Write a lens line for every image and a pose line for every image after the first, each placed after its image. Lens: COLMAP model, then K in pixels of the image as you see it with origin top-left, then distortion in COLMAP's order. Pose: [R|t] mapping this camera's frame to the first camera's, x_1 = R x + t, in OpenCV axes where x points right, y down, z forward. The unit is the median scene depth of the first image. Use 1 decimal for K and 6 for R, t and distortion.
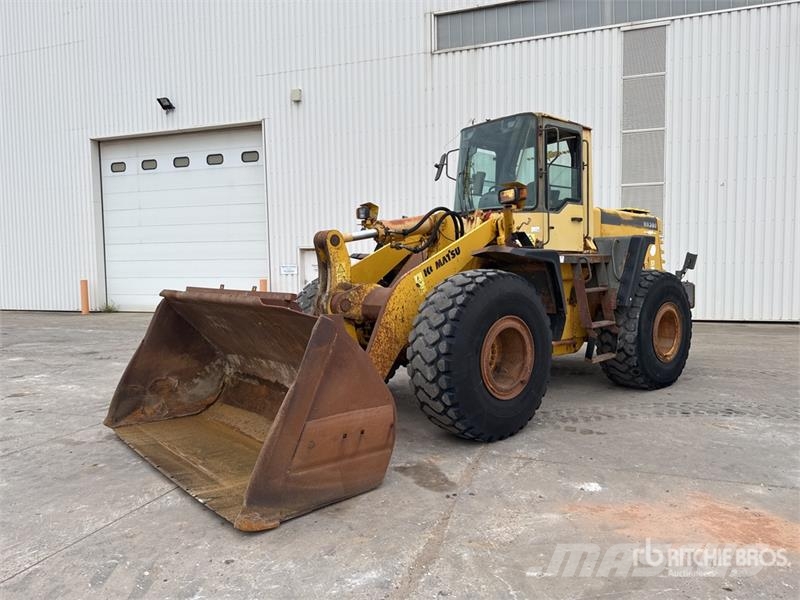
lens RADIAL K [[576.0, 0, 401.7], [0, 576.0, 304.5], [0, 0, 1]] dist [0.010231, -0.009461]
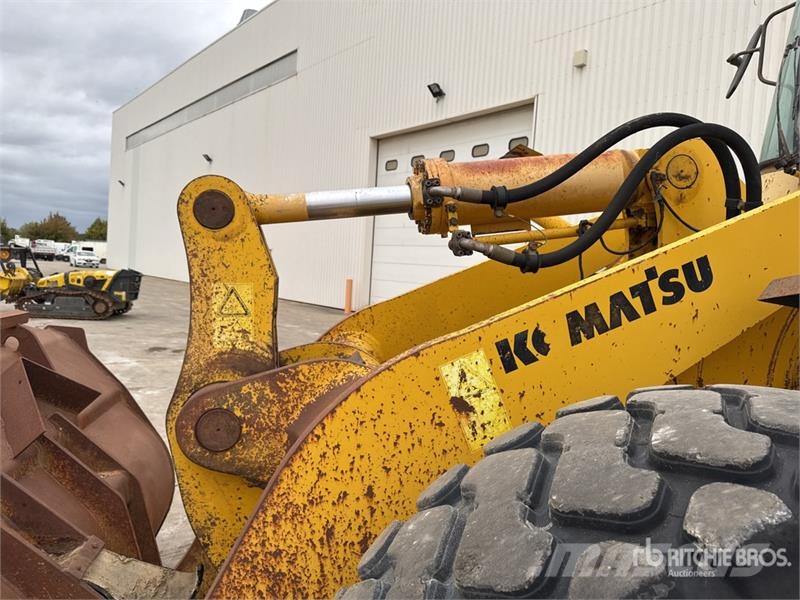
lens RADIAL K [[569.8, 0, 404.5], [0, 569.8, 295.6], [0, 0, 1]] dist [0.076820, -0.135890]
pose [[0.849807, 0.090004, -0.519352, 0.089719], [-0.109069, 0.994015, -0.006205, -0.052691], [0.515685, 0.061919, 0.854538, 0.555276]]
